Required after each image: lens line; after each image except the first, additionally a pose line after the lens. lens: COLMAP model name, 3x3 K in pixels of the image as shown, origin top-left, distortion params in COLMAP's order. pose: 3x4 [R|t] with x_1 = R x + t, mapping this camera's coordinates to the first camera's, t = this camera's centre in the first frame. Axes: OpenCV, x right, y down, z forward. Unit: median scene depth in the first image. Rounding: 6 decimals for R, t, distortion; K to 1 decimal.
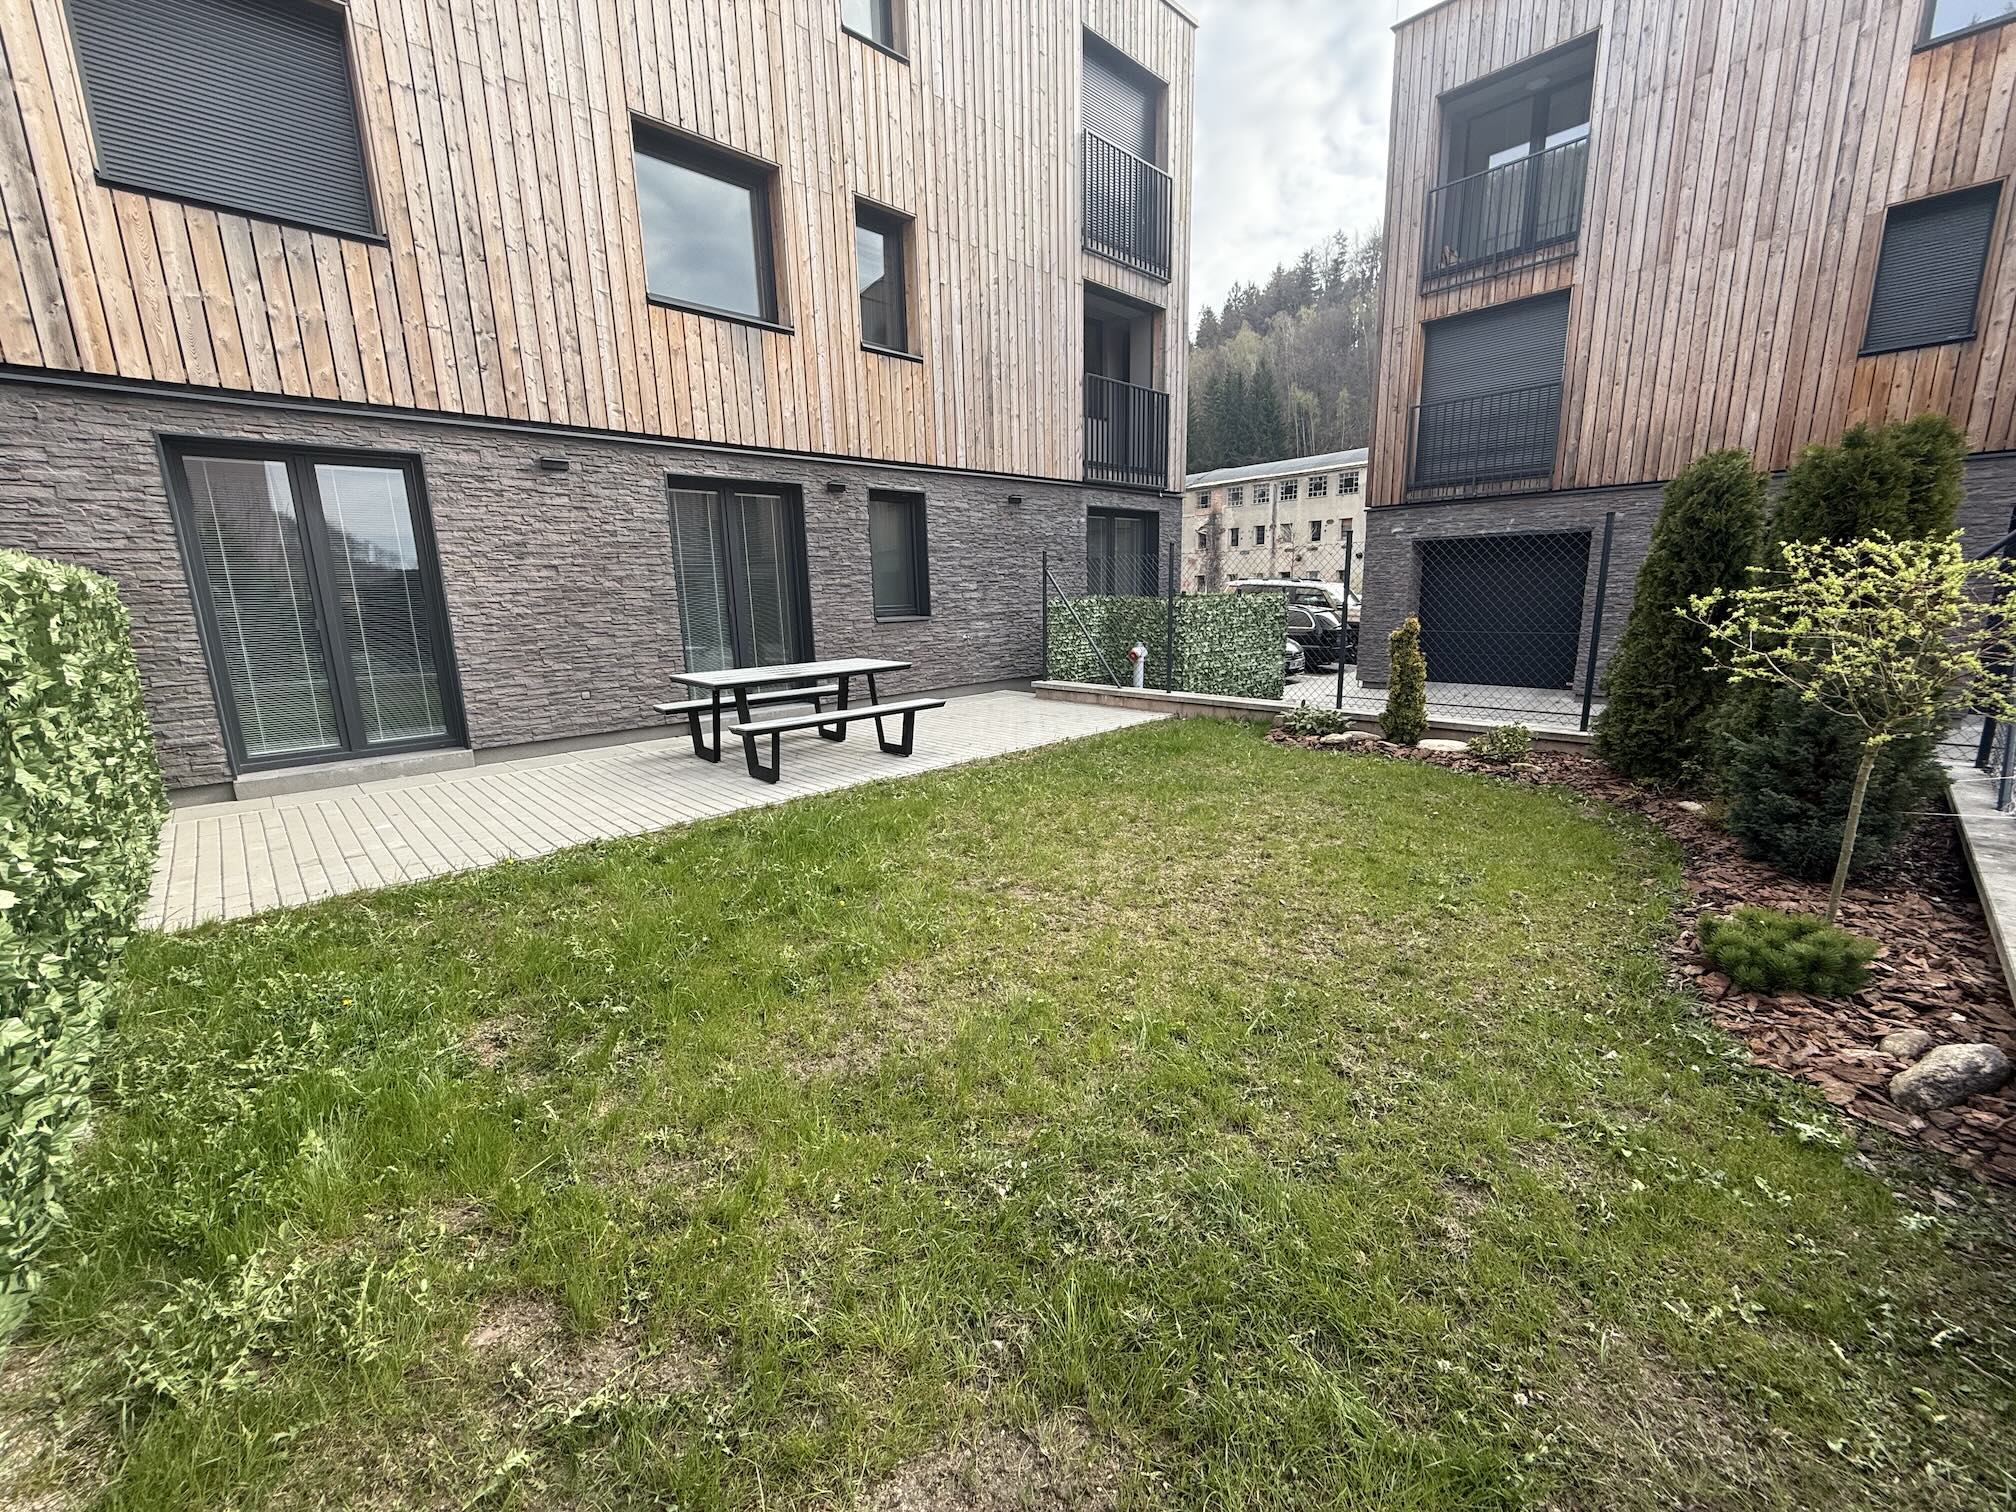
lens RADIAL K [[797.9, 0, 1008.0], [0, 797.9, 756.0], [0, 0, 1]] dist [-0.001565, -0.000191]
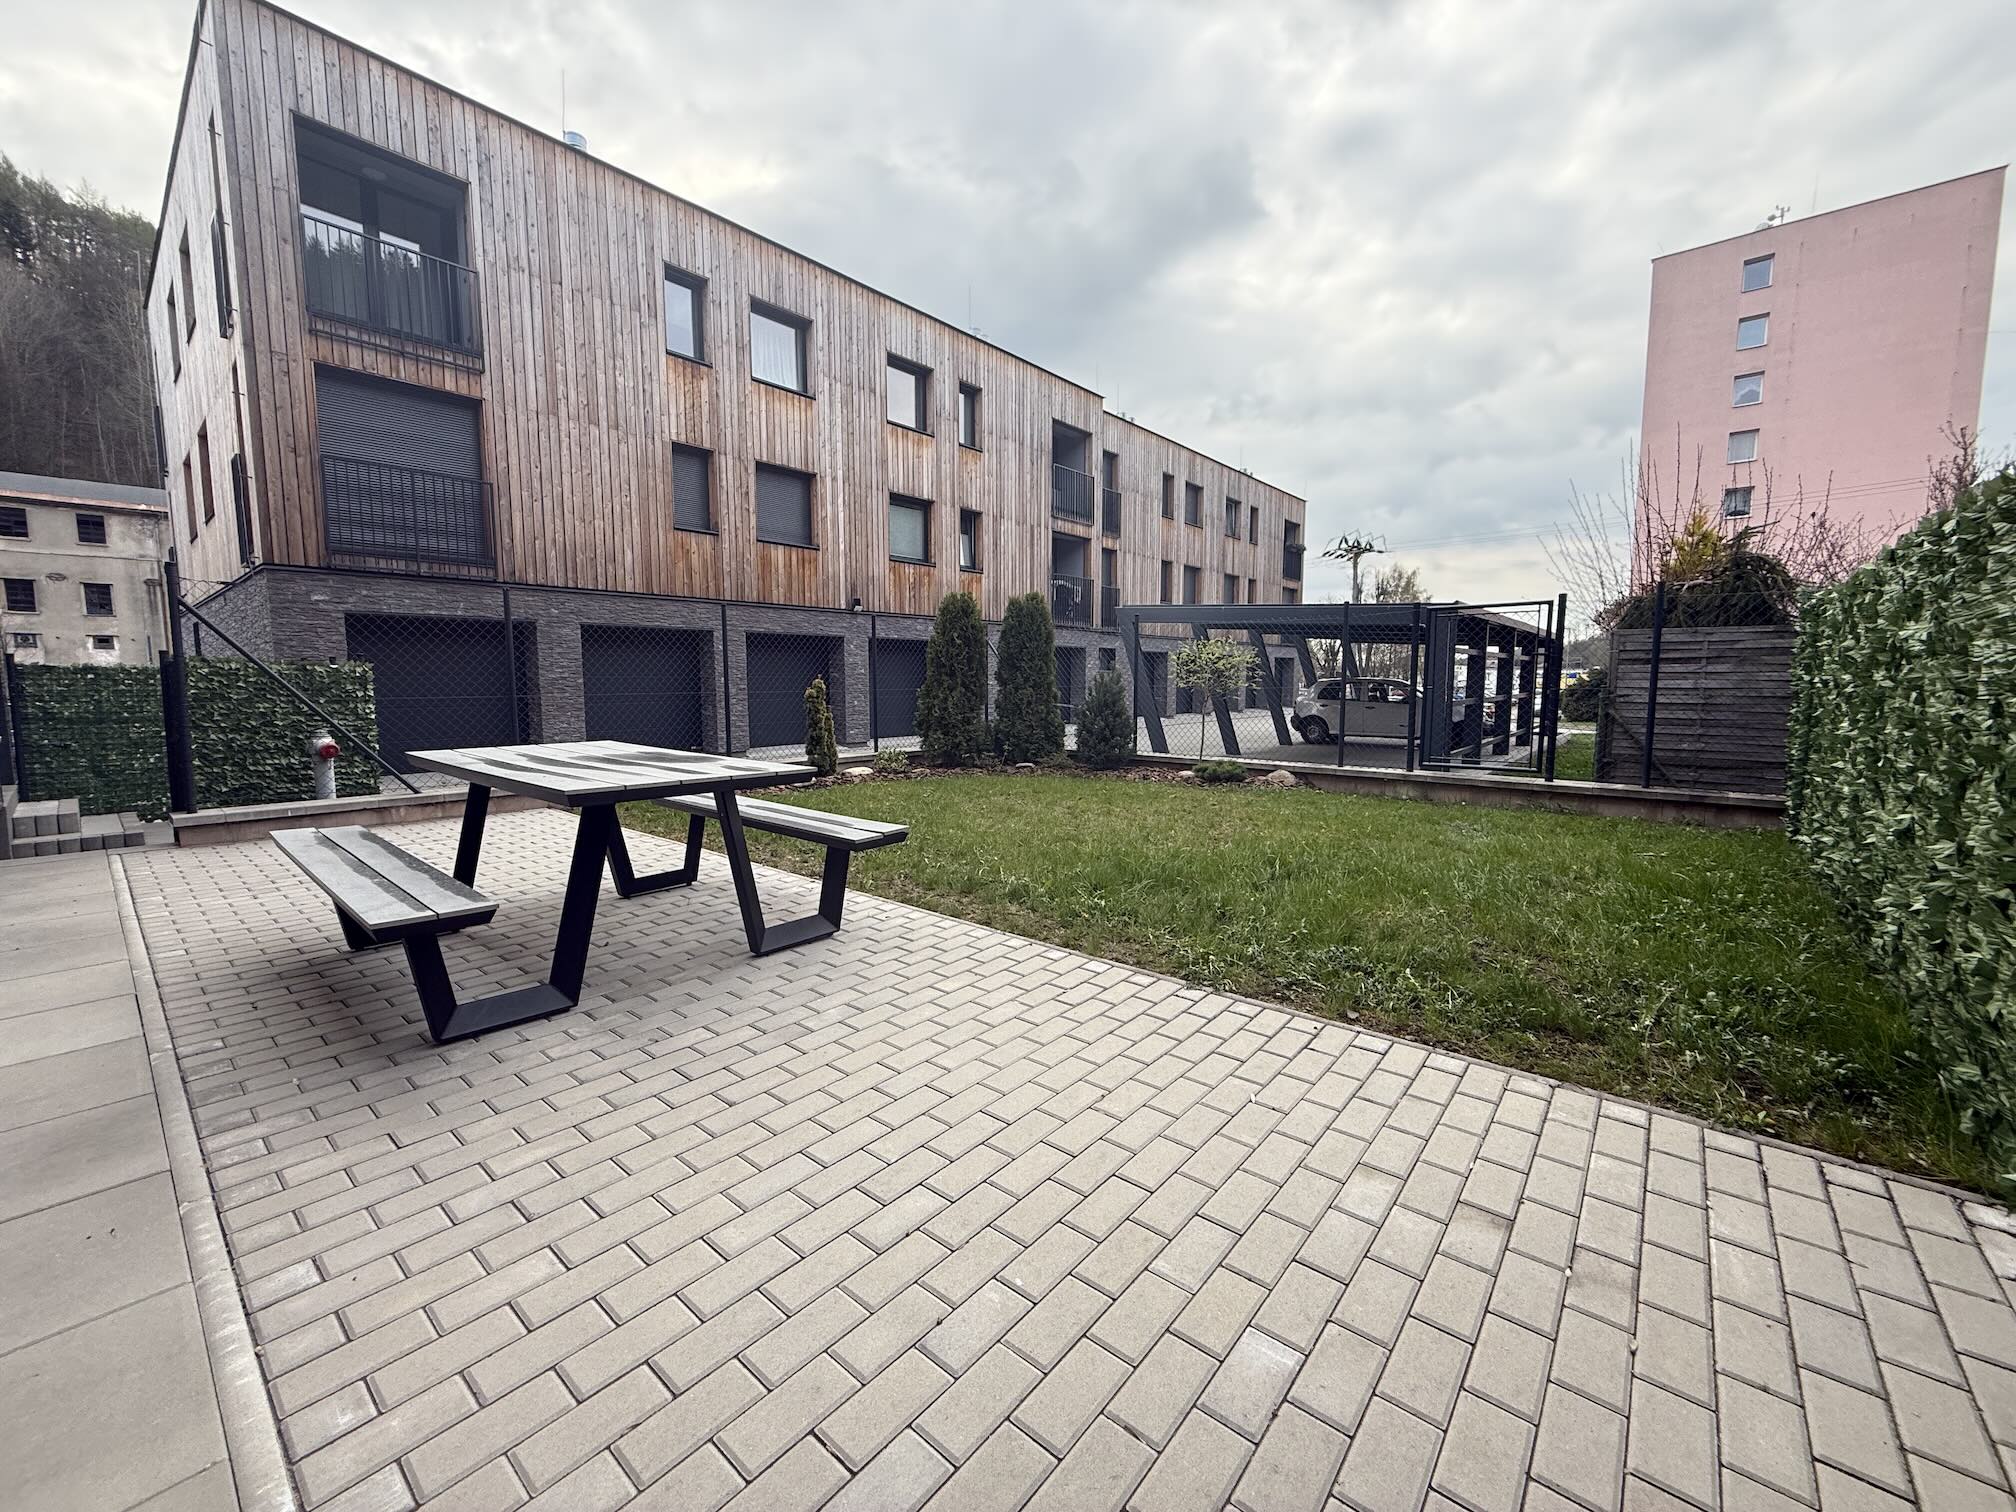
lens RADIAL K [[797.9, 0, 1008.0], [0, 797.9, 756.0], [0, 0, 1]] dist [-0.001565, -0.000191]
pose [[-0.093088, -0.070102, 0.993187, -0.467053], [0.208580, 0.974011, 0.088298, -0.058253], [-0.973565, 0.215379, -0.076047, 0.475683]]
